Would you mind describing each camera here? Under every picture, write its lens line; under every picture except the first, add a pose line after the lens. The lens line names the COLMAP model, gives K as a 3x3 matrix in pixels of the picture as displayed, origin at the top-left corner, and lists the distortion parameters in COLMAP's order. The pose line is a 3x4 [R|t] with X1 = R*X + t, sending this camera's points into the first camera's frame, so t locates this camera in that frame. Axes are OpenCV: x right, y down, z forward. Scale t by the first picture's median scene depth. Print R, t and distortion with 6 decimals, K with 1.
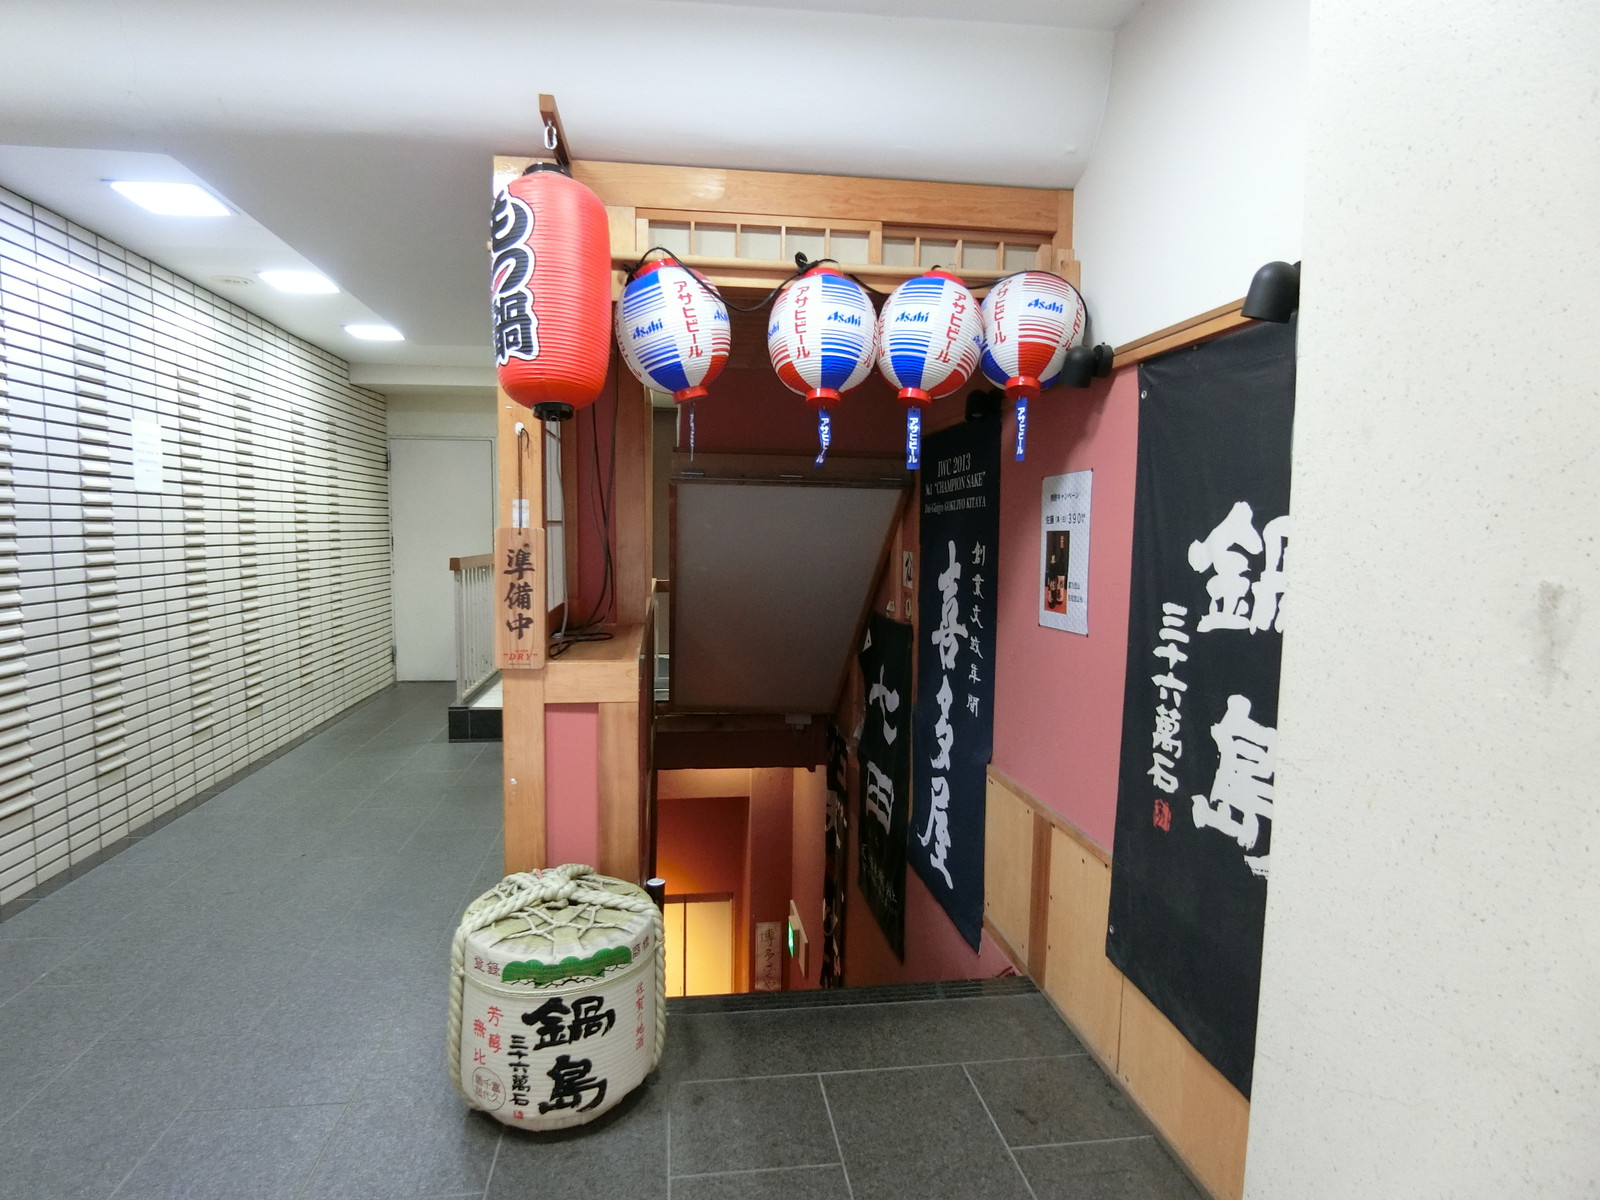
lens RADIAL K [[892.8, 0, 767.9], [0, 892.8, 595.1], [0, 0, 1]] dist [-0.010584, -0.004835]
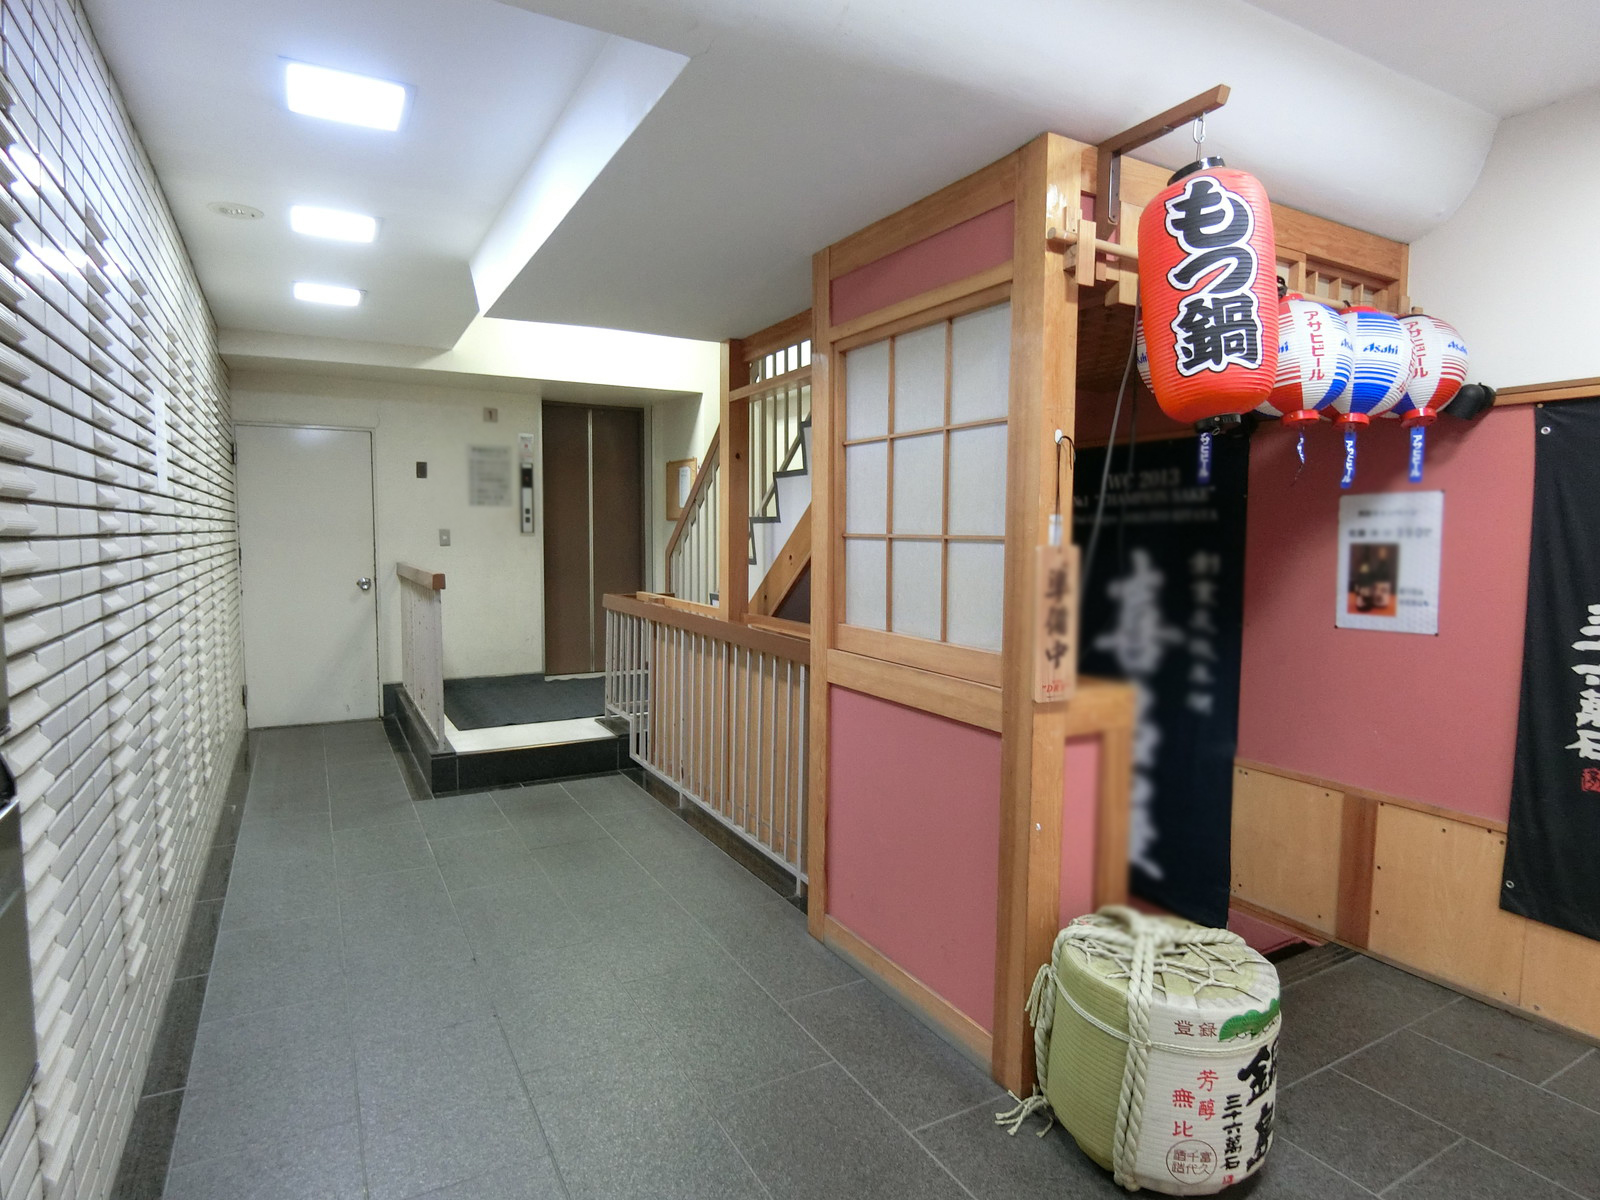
lens RADIAL K [[892.8, 0, 795.2], [0, 892.8, 596.7], [0, 0, 1]] dist [-0.010584, -0.004835]
pose [[0.925014, -0.030673, 0.378692, -1.003287], [0.030806, 0.999509, 0.005707, -0.042864], [-0.378681, 0.006387, 0.925505, 0.302150]]
